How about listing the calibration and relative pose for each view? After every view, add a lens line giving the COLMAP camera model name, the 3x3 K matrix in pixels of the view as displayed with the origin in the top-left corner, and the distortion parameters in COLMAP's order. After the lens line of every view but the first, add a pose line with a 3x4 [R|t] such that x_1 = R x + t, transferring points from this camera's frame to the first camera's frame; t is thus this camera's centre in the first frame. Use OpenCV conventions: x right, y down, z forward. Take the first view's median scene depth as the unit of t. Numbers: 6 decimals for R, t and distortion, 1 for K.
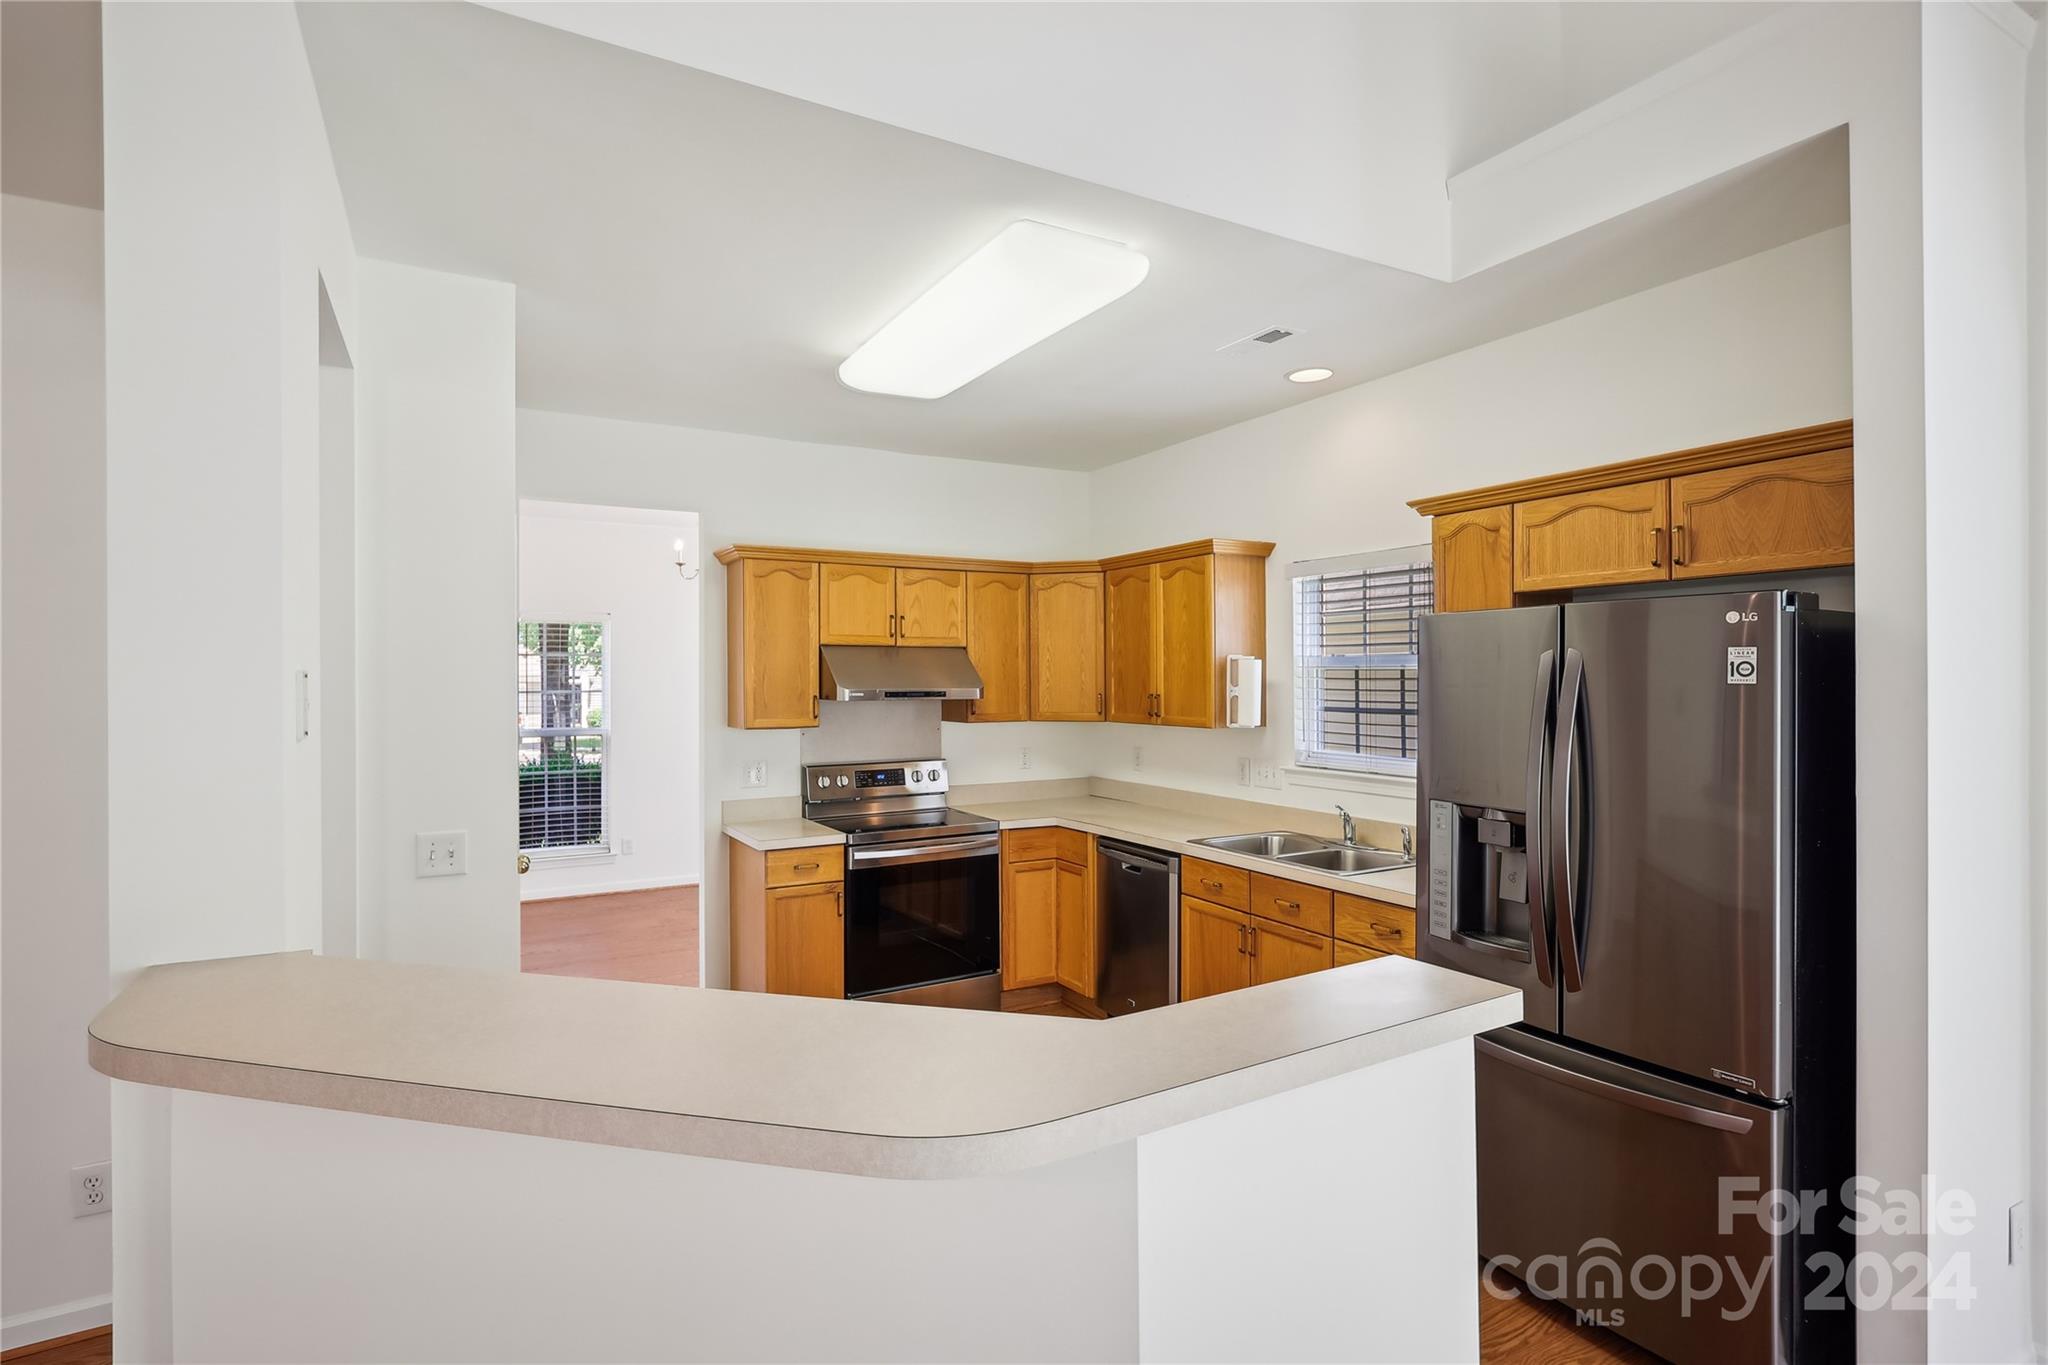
lens RADIAL K [[992.6, 0, 986.5], [0, 992.6, 670.8], [0, 0, 1]] dist [-0.000906, 0.000173]
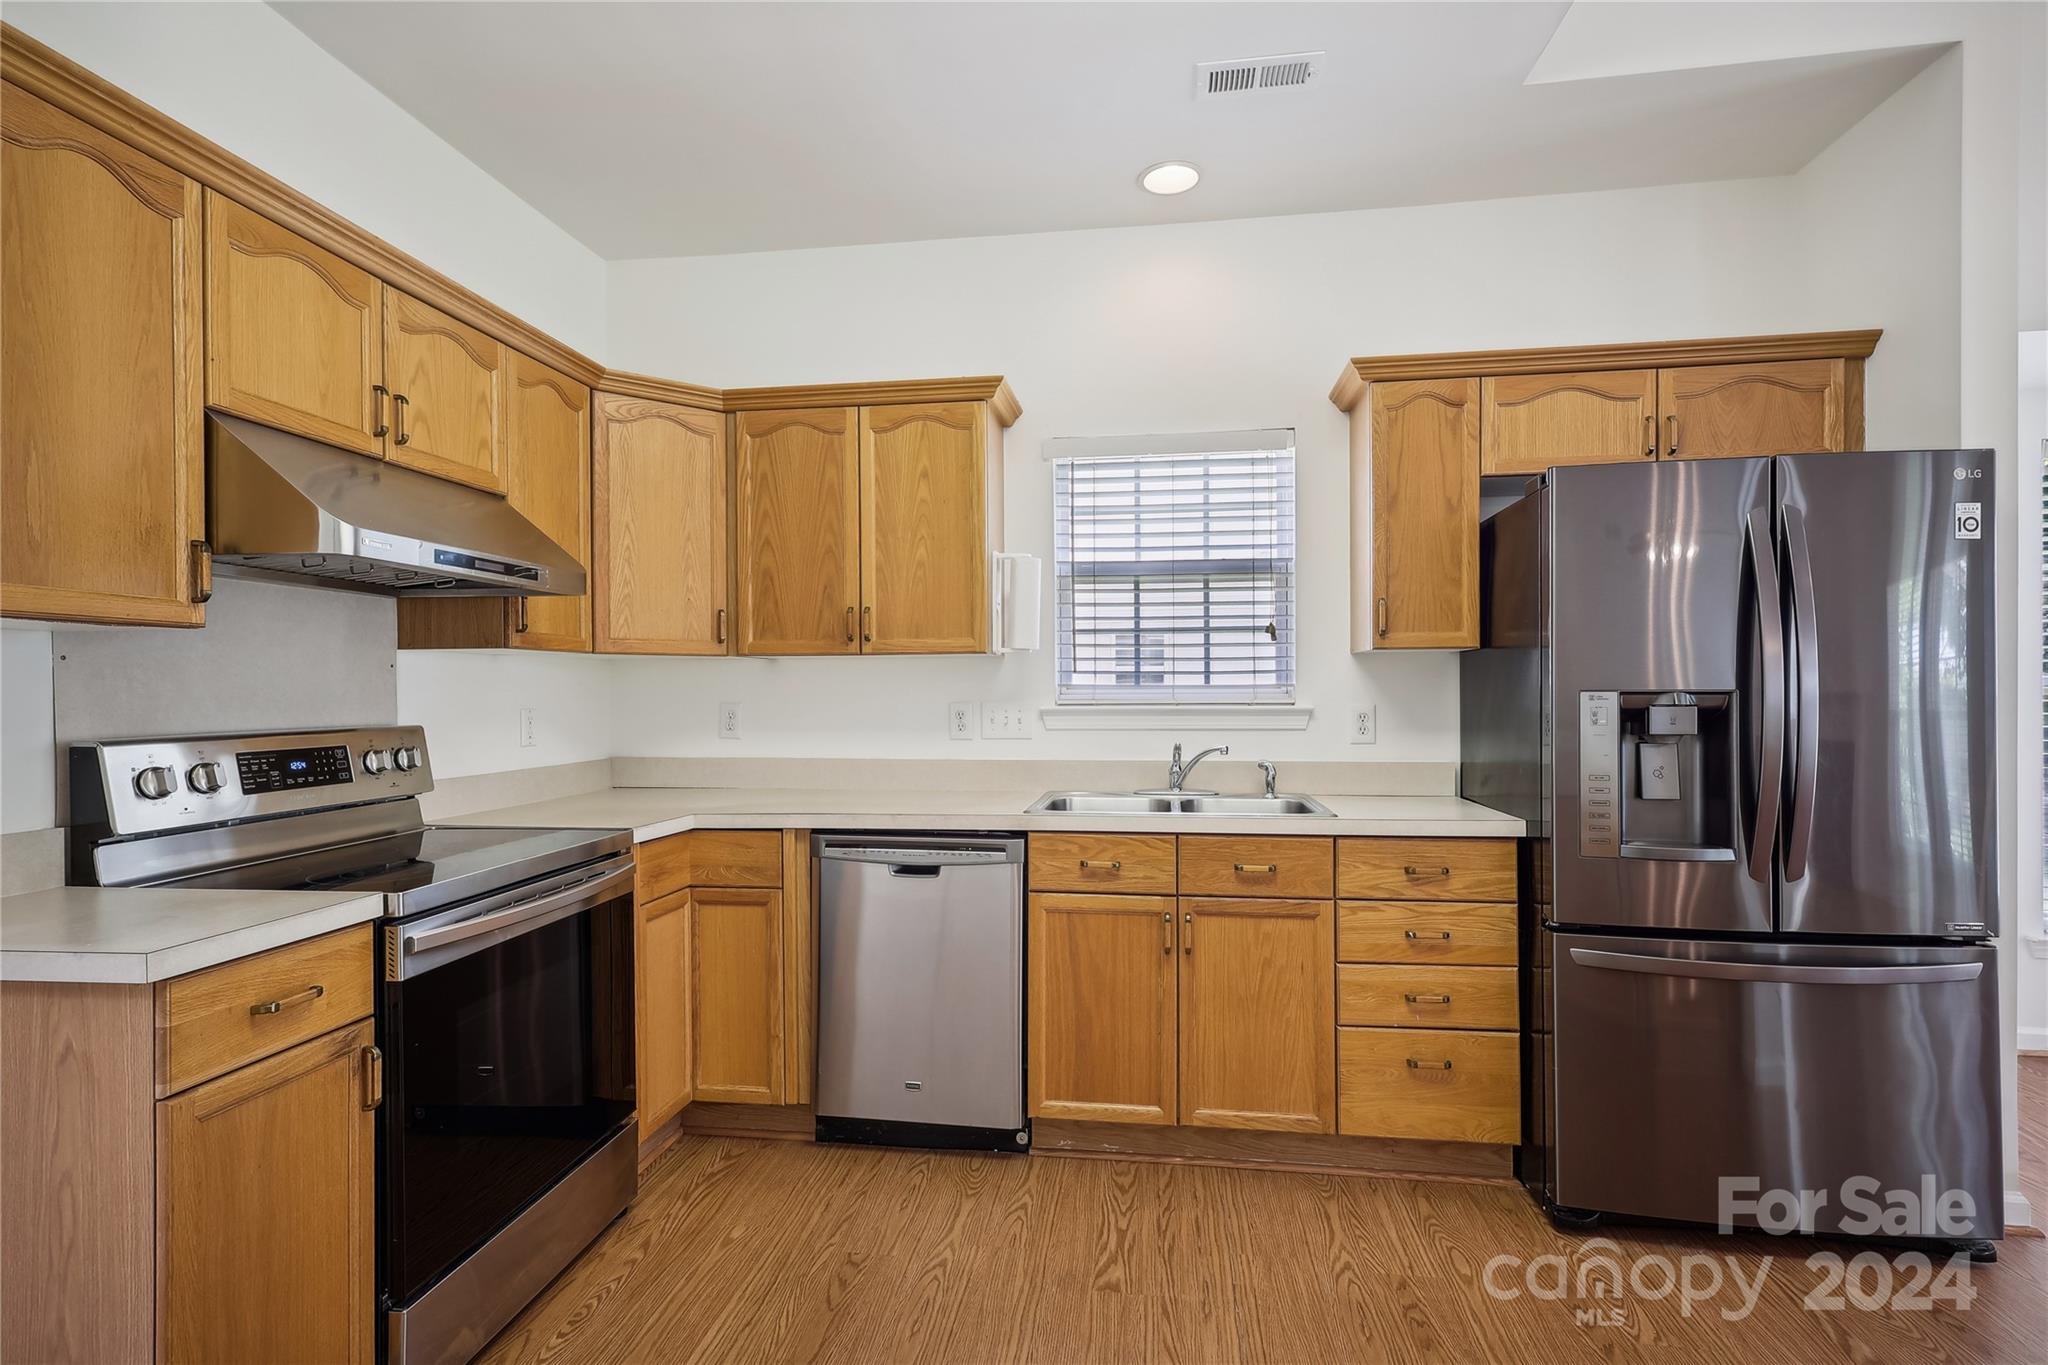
lens RADIAL K [[972.3, 0, 1035.9], [0, 972.3, 694.7], [0, 0, 1]] dist [0.002465, 0.000083]
pose [[0.590852, -0.000306, 0.806780, -0.297013], [-0.004769, 0.999981, 0.003871, 0.083988], [-0.806766, -0.006135, 0.590839, 0.568172]]
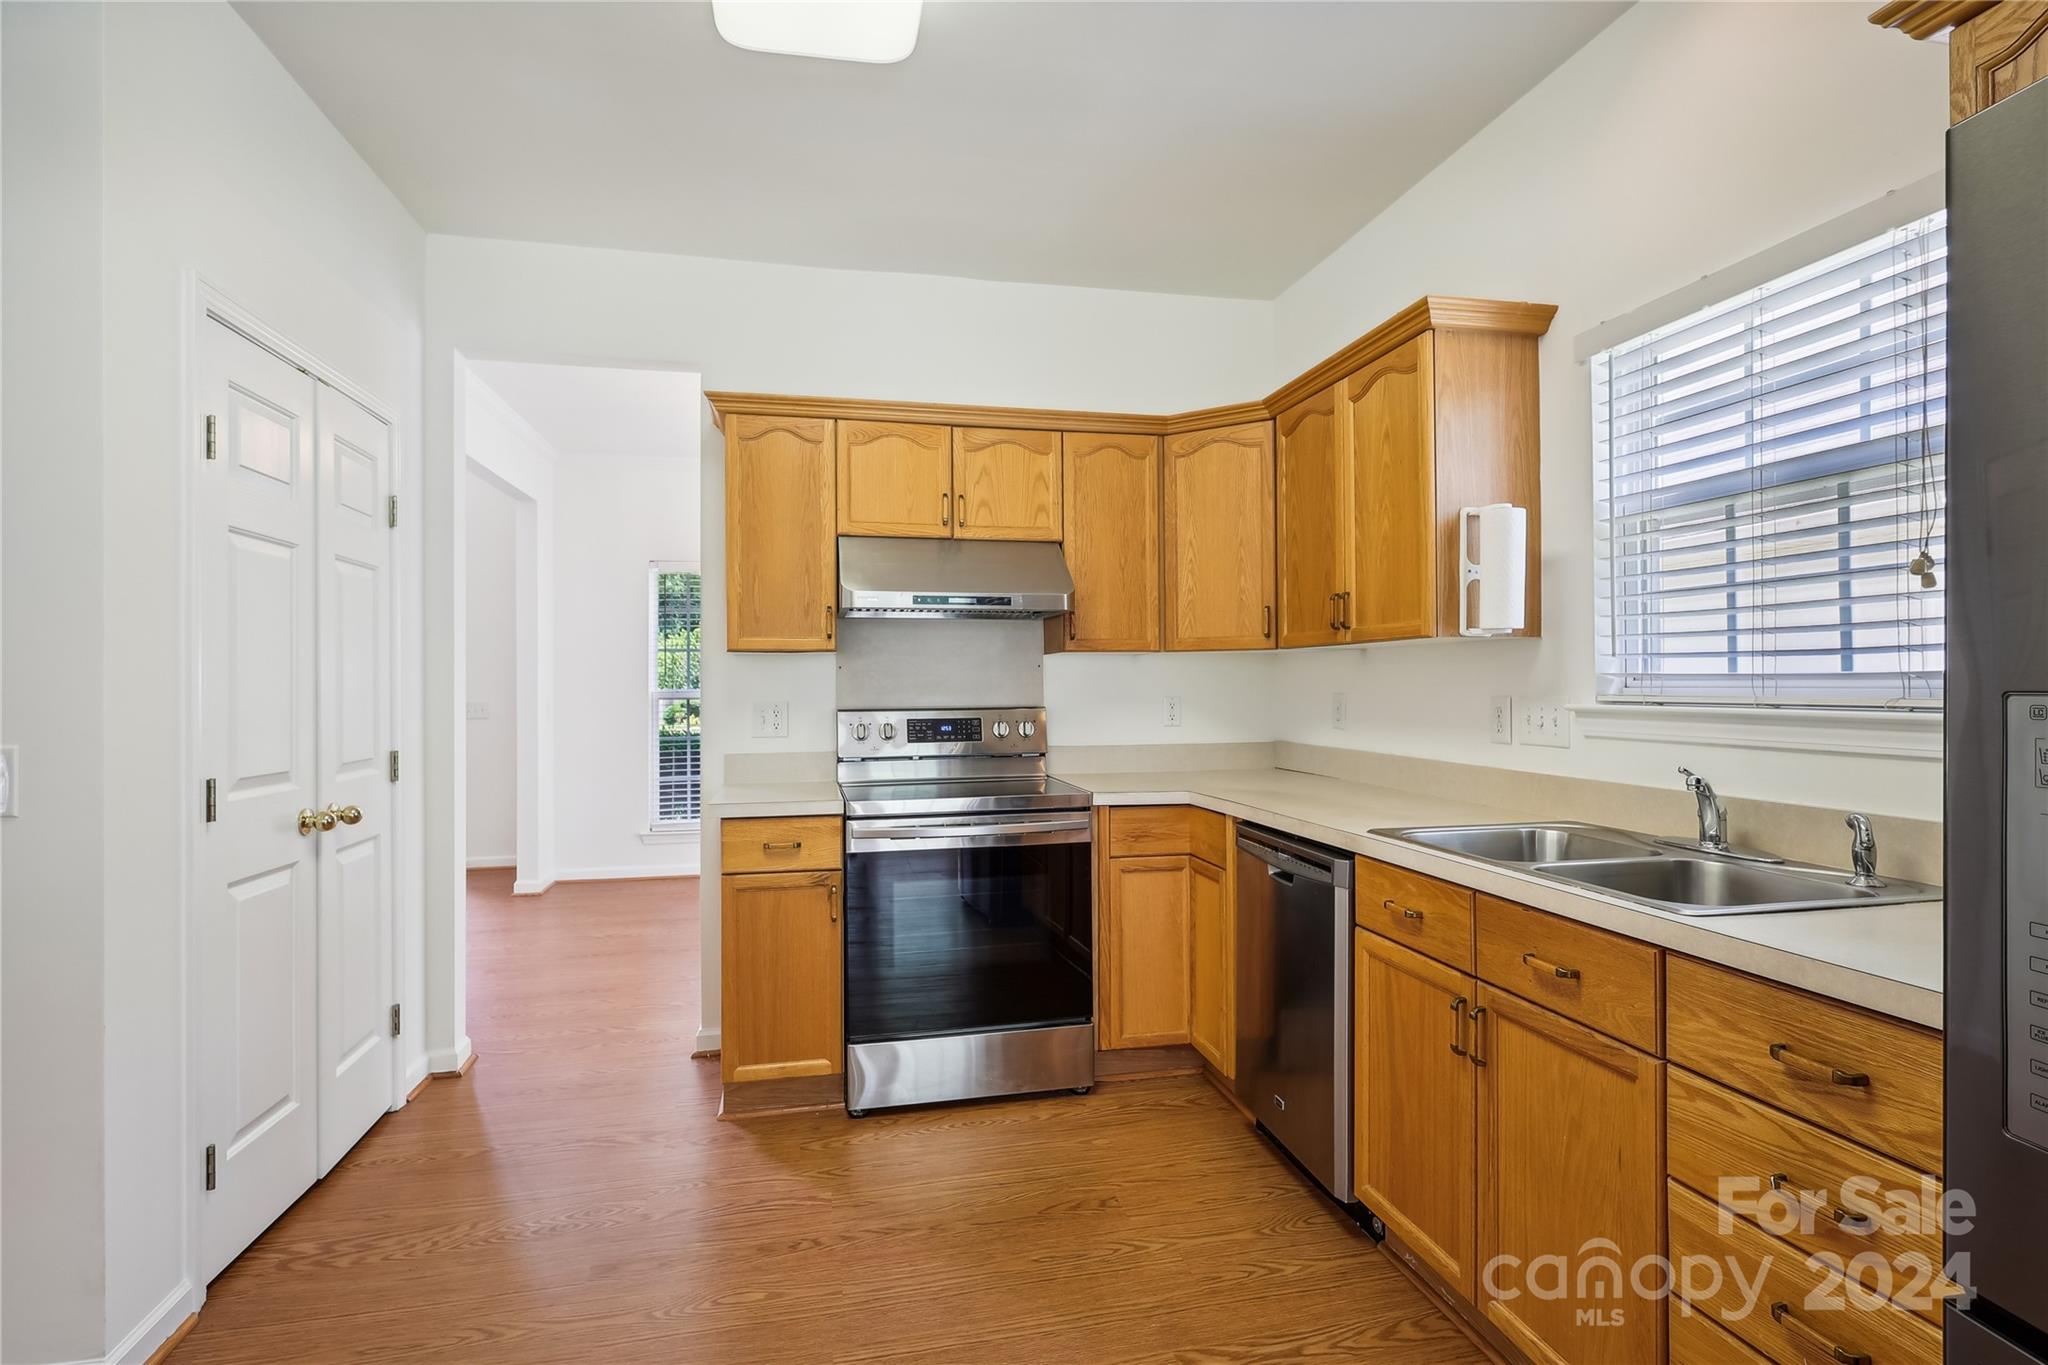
lens RADIAL K [[967.0, 0, 997.7], [0, 967.0, 676.6], [0, 0, 1]] dist [0.000395, 0.000756]
pose [[0.957183, -0.003249, -0.289466, 0.149931], [0.004129, 0.999989, 0.002431, 0.078149], [0.289455, -0.003522, 0.957185, 0.397406]]
